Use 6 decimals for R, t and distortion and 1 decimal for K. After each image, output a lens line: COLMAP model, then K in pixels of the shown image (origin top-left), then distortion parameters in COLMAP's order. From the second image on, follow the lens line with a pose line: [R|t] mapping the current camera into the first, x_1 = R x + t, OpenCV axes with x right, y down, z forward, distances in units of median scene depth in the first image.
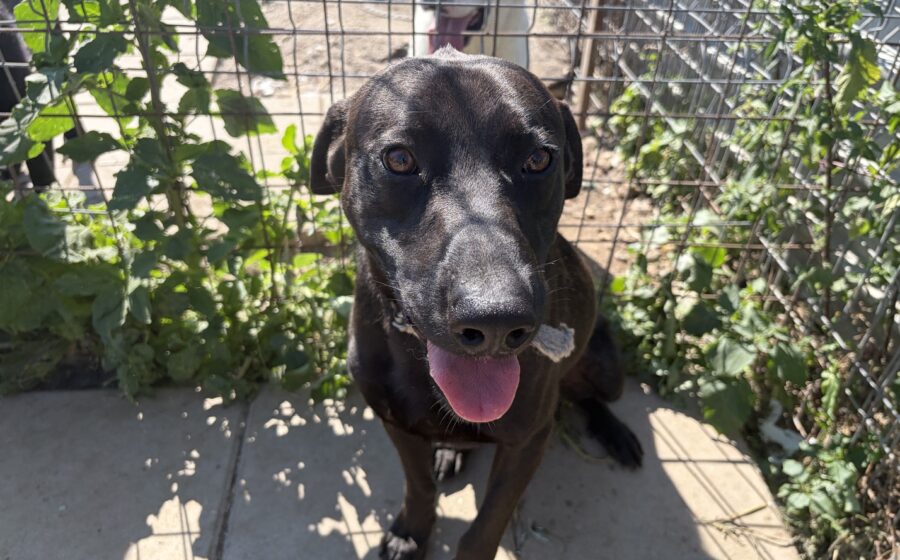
lens RADIAL K [[697.5, 0, 450.0], [0, 697.5, 280.0], [0, 0, 1]] dist [-0.007351, -0.033828]
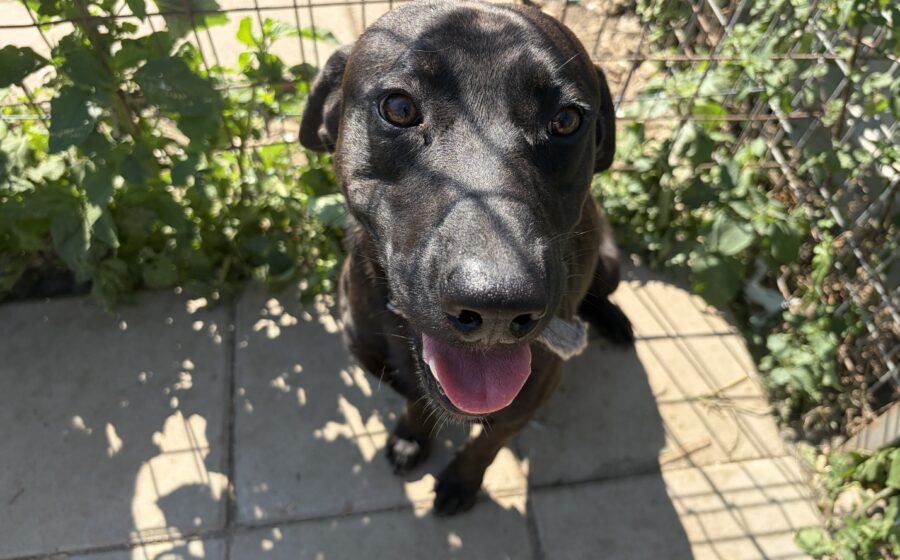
lens RADIAL K [[697.5, 0, 450.0], [0, 697.5, 280.0], [0, 0, 1]] dist [-0.007351, -0.033828]
pose [[0.997291, -0.055780, 0.047944, -0.036358], [0.036691, 0.942211, 0.333006, -0.176991], [-0.063749, -0.330345, 0.941705, 0.082763]]
